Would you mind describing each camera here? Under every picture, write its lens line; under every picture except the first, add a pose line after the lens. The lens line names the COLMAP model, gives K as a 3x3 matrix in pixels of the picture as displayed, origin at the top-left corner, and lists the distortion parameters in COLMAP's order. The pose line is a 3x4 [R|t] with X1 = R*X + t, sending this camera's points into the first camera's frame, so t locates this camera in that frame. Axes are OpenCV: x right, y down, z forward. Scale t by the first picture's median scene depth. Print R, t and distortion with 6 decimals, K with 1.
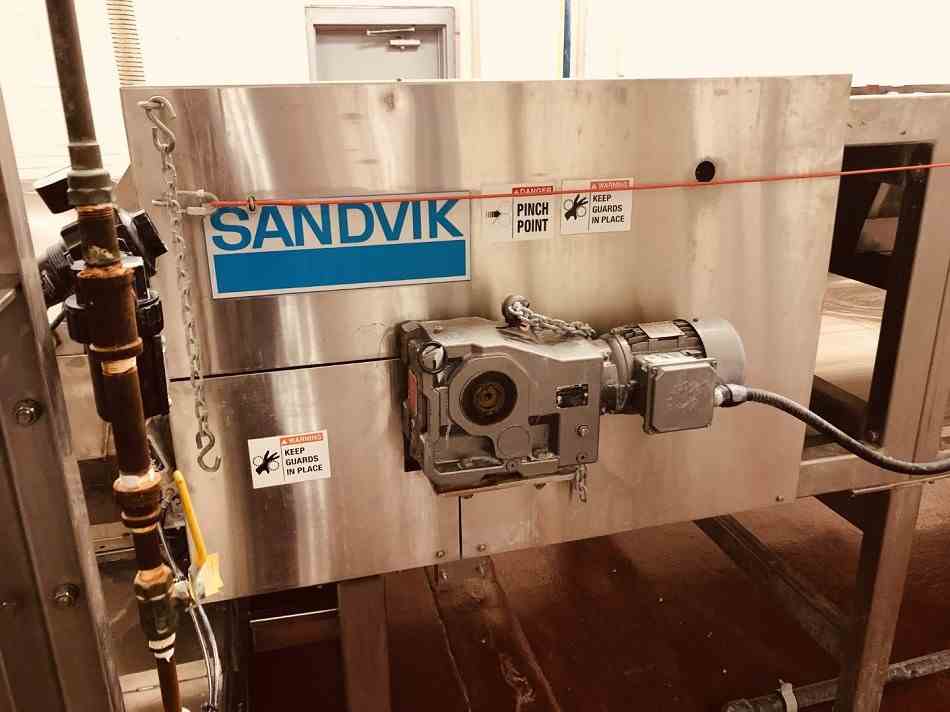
lens RADIAL K [[790.3, 0, 472.9], [0, 790.3, 354.4], [0, 0, 1]] dist [0.019484, -0.000361]
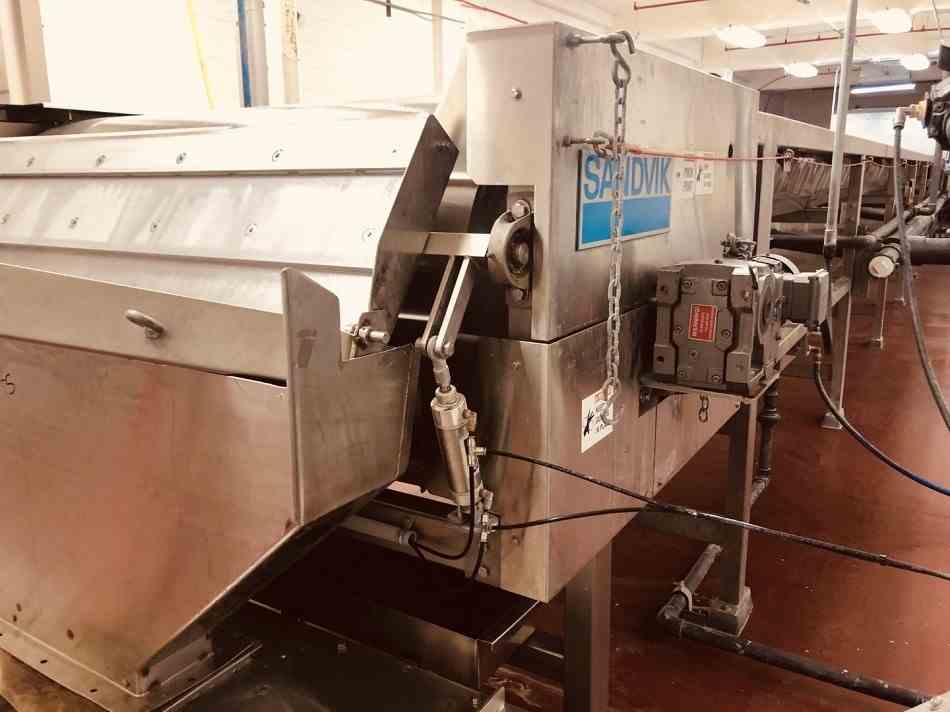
lens RADIAL K [[790.3, 0, 474.3], [0, 790.3, 355.3], [0, 0, 1]] dist [0.019484, -0.000361]
pose [[0.752172, -0.147317, 0.642288, -1.058097], [0.219793, 0.974962, -0.033776, 0.060962], [-0.621231, 0.166576, 0.765718, 0.347856]]
